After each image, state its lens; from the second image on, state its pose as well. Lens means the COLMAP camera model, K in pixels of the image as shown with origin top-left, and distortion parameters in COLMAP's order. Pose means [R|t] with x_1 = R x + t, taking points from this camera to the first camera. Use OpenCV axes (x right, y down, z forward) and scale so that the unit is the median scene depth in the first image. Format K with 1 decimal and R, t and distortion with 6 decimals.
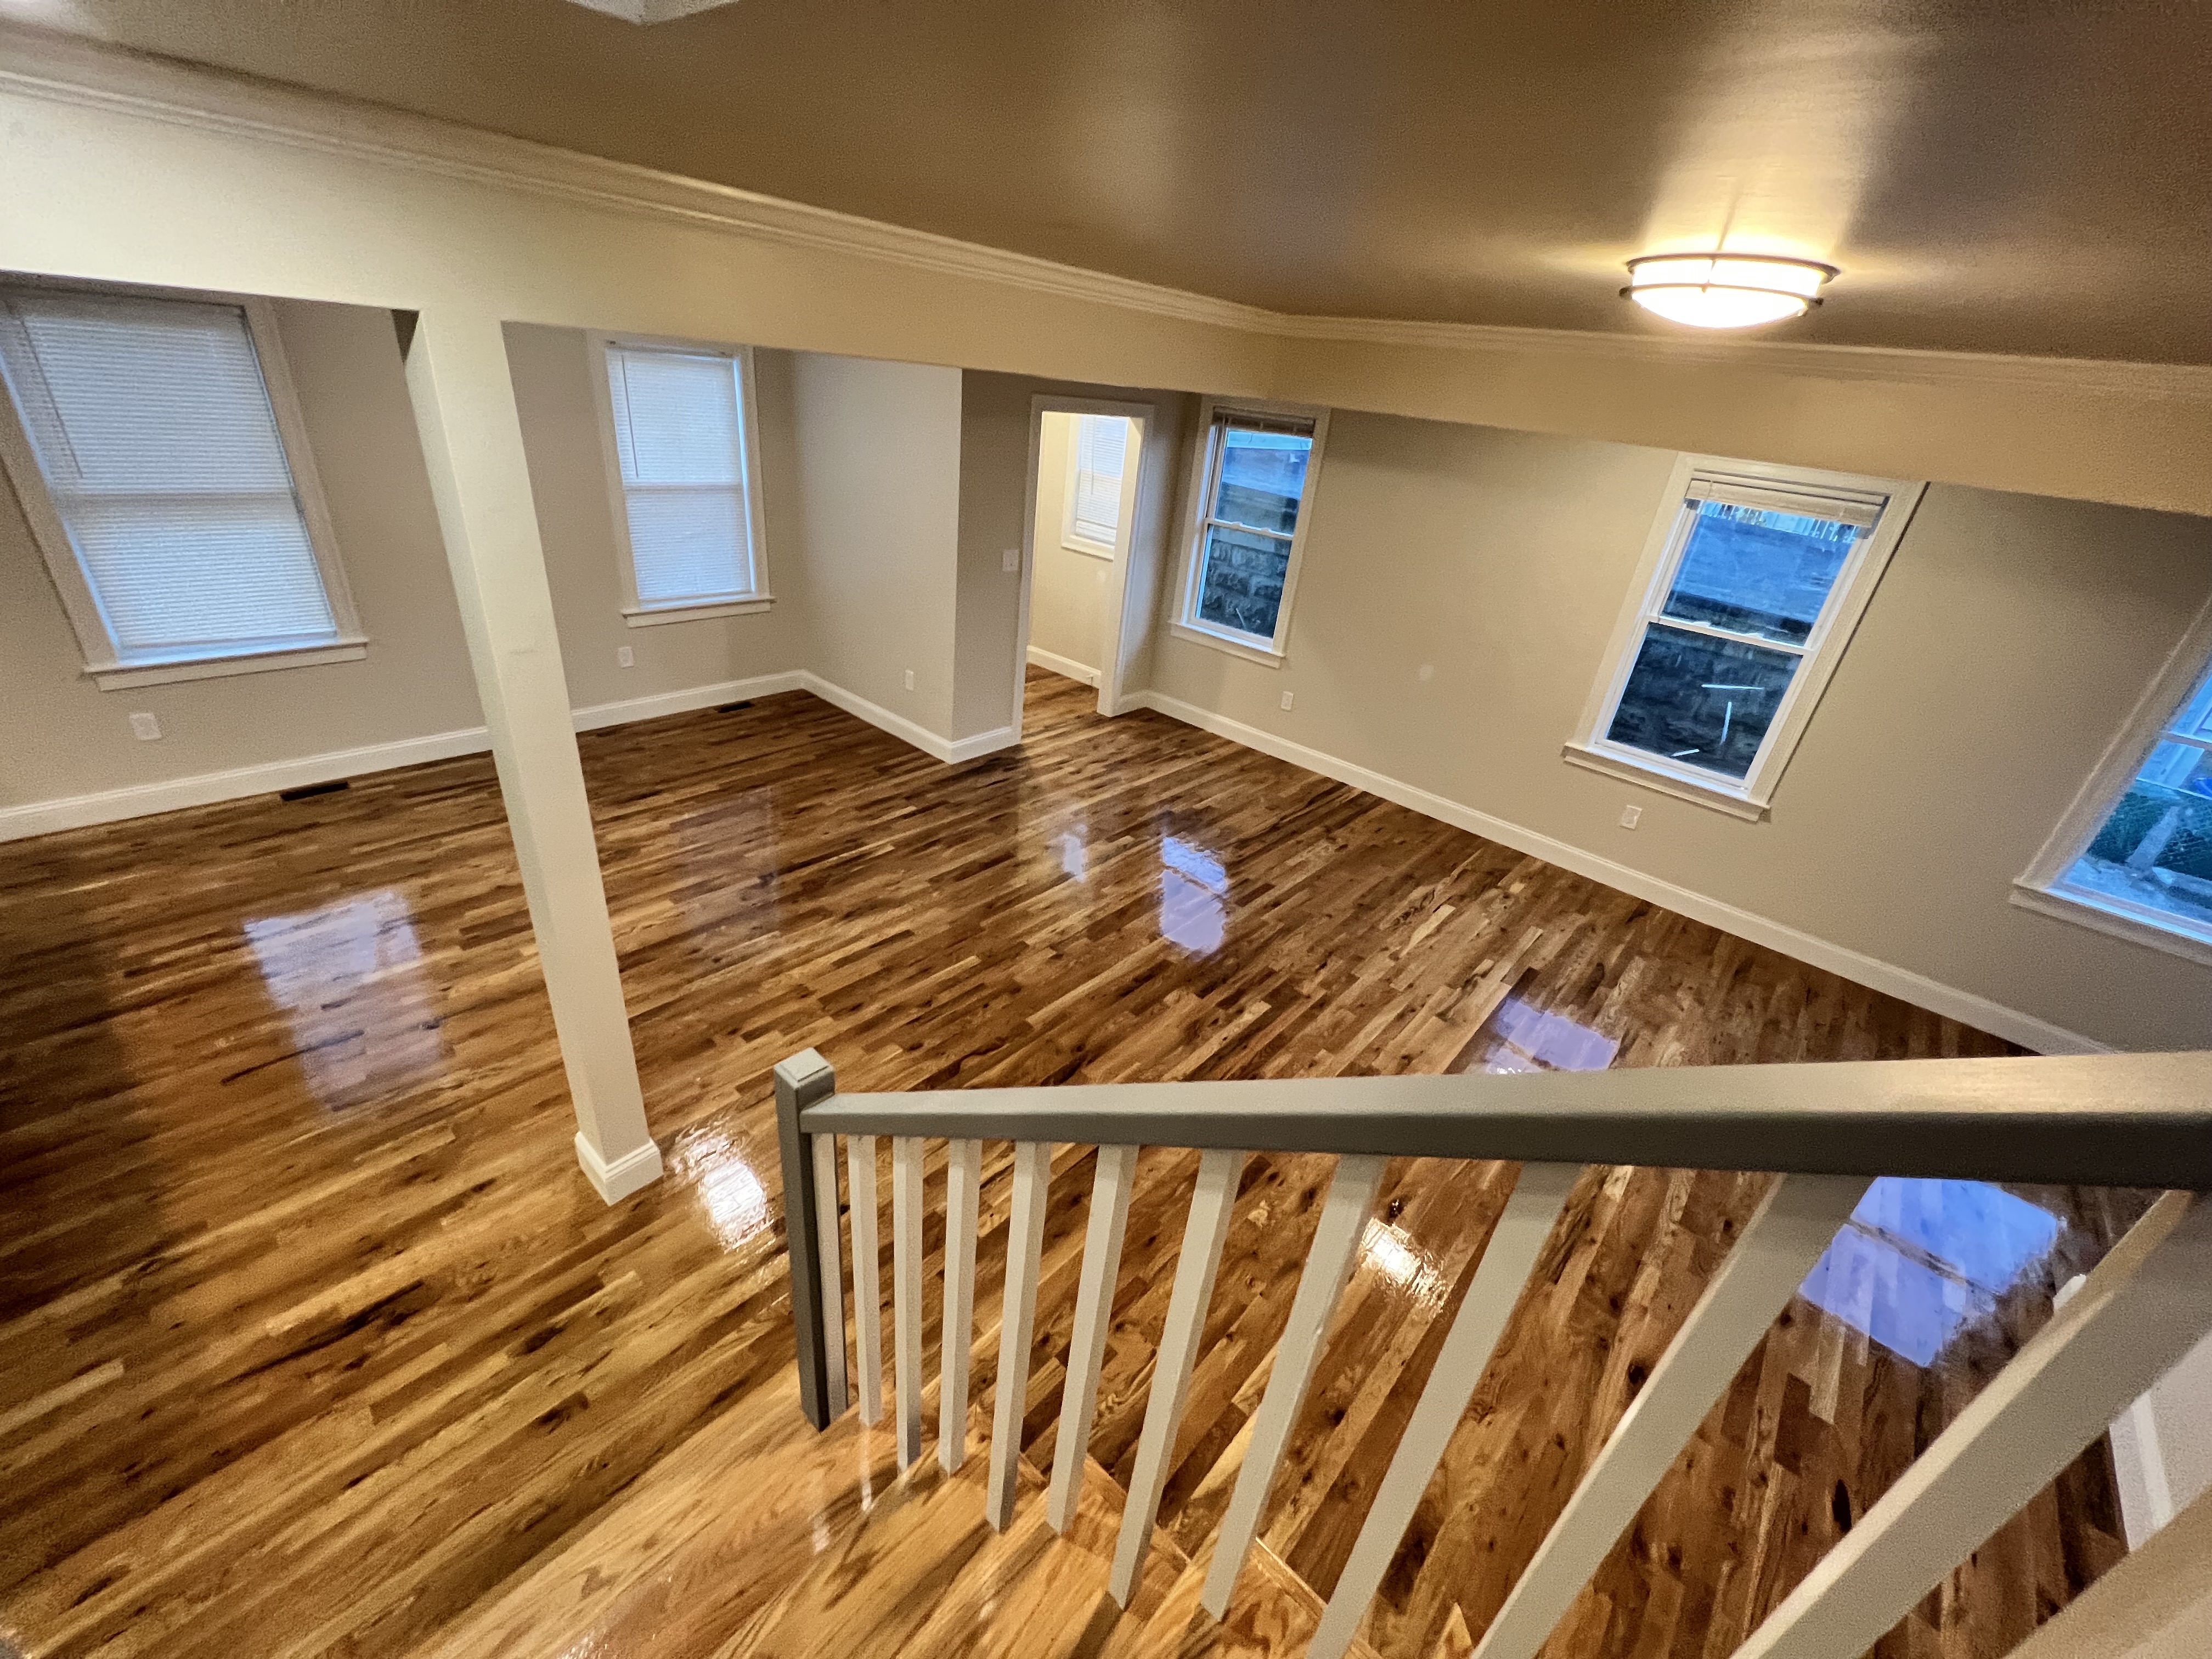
lens RADIAL K [[883.8, 0, 1104.6], [0, 883.8, 824.9], [0, 0, 1]] dist [-0.001001, 0.000132]
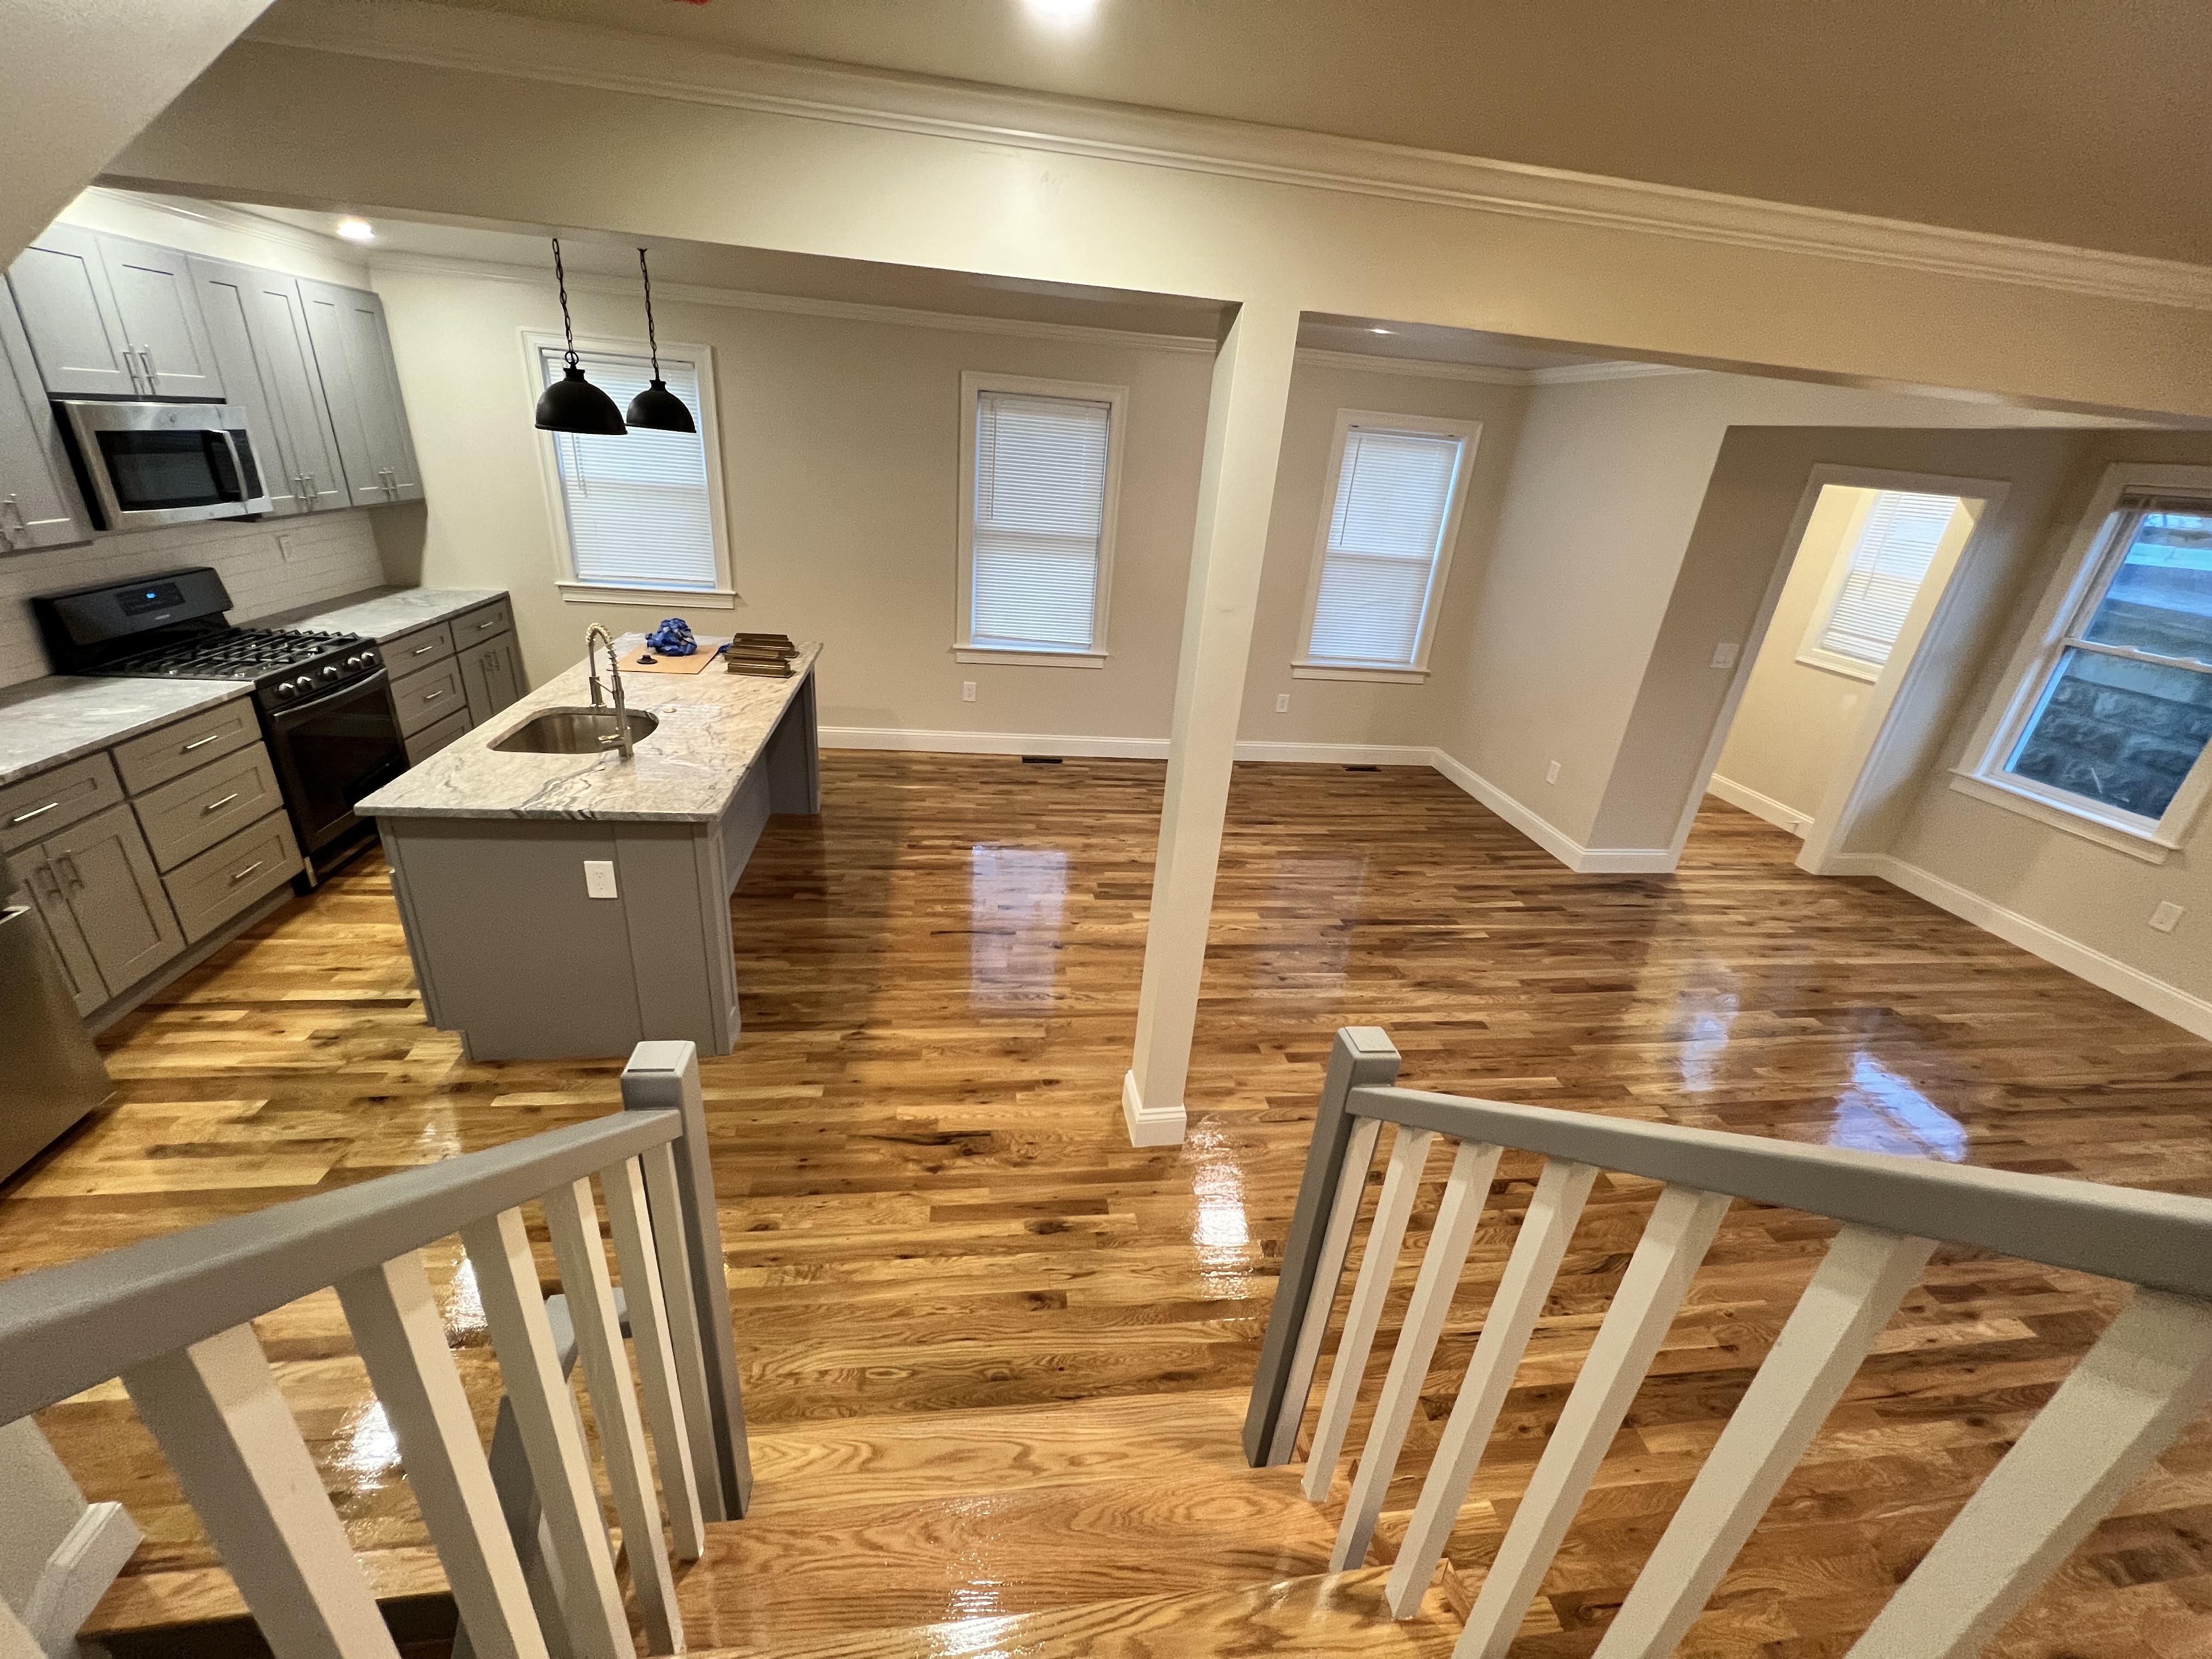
lens RADIAL K [[883.8, 0, 1103.8], [0, 883.8, 827.3], [0, 0, 1]] dist [-0.001001, 0.000132]
pose [[0.765948, 0.223685, -0.602734, -0.022548], [-0.295498, 0.955111, -0.021057, 0.063009], [0.570968, 0.194235, 0.797664, 0.039042]]
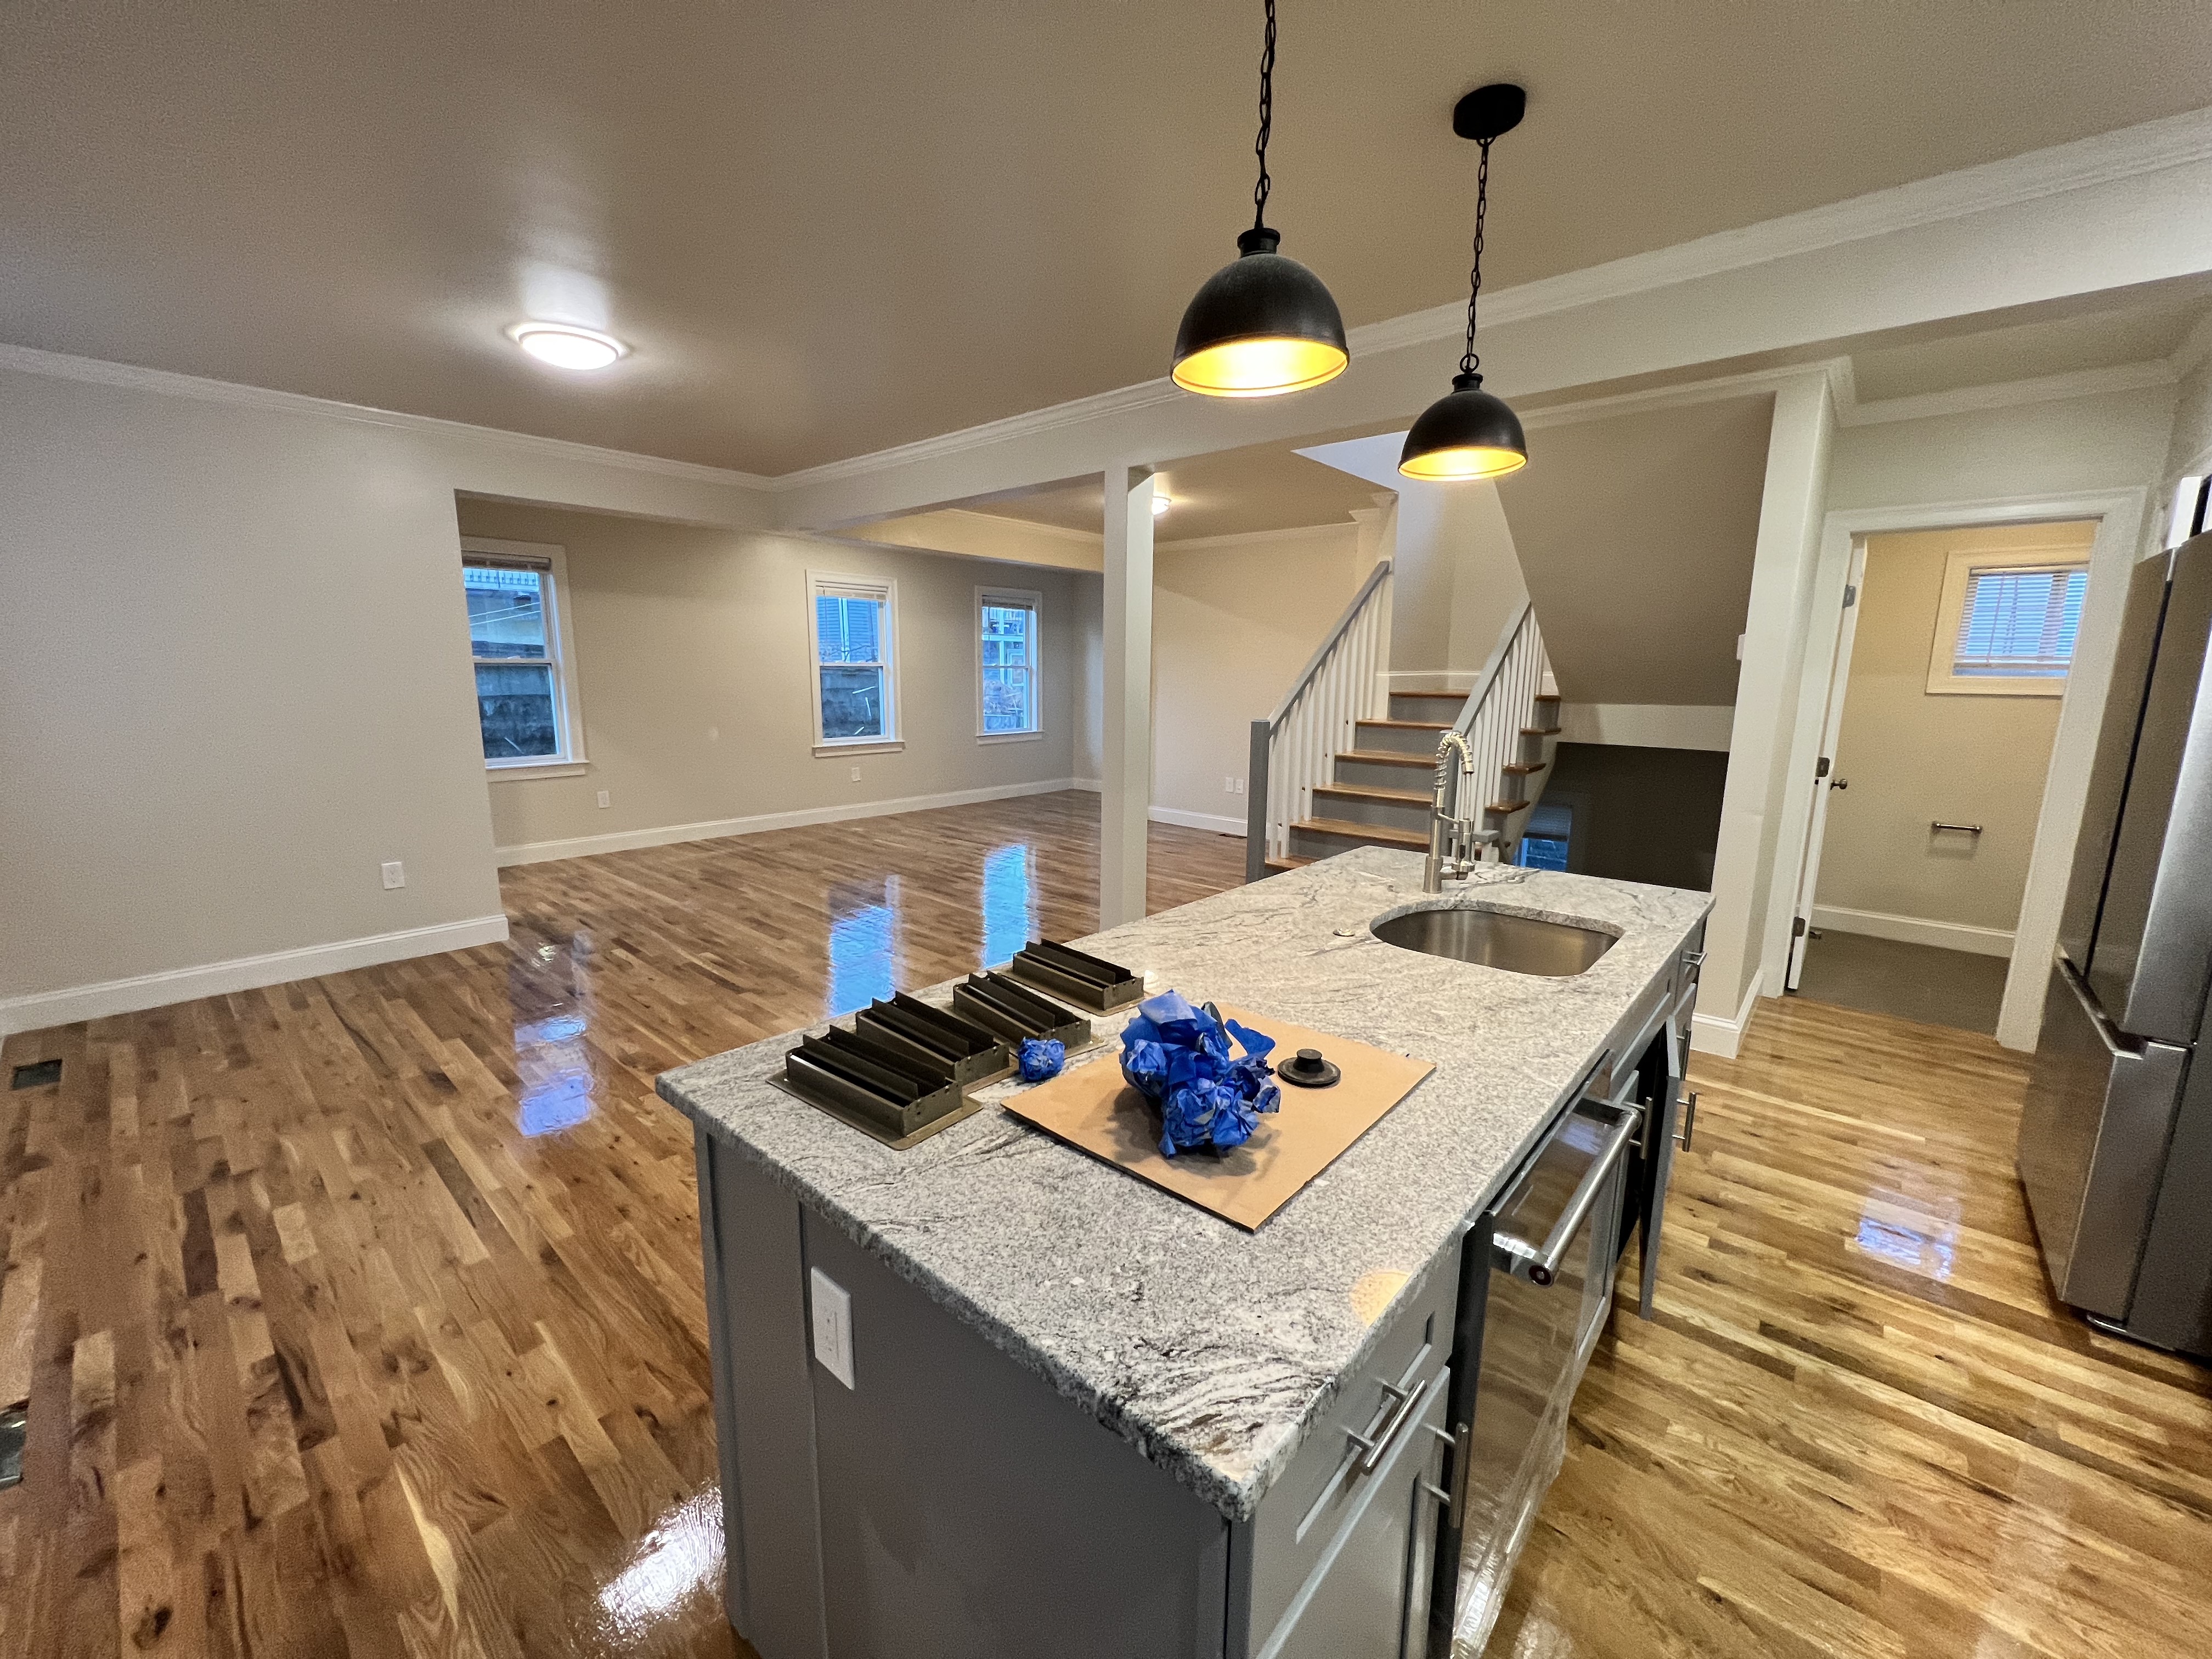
lens RADIAL K [[883.8, 0, 1101.6], [0, 883.8, 827.6], [0, 0, 1]] dist [-0.001001, 0.000132]
pose [[0.000529, -0.278787, 0.960353, -1.313640], [0.446398, 0.859423, 0.249242, -0.163401], [-0.894834, 0.428568, 0.124905, 0.486907]]
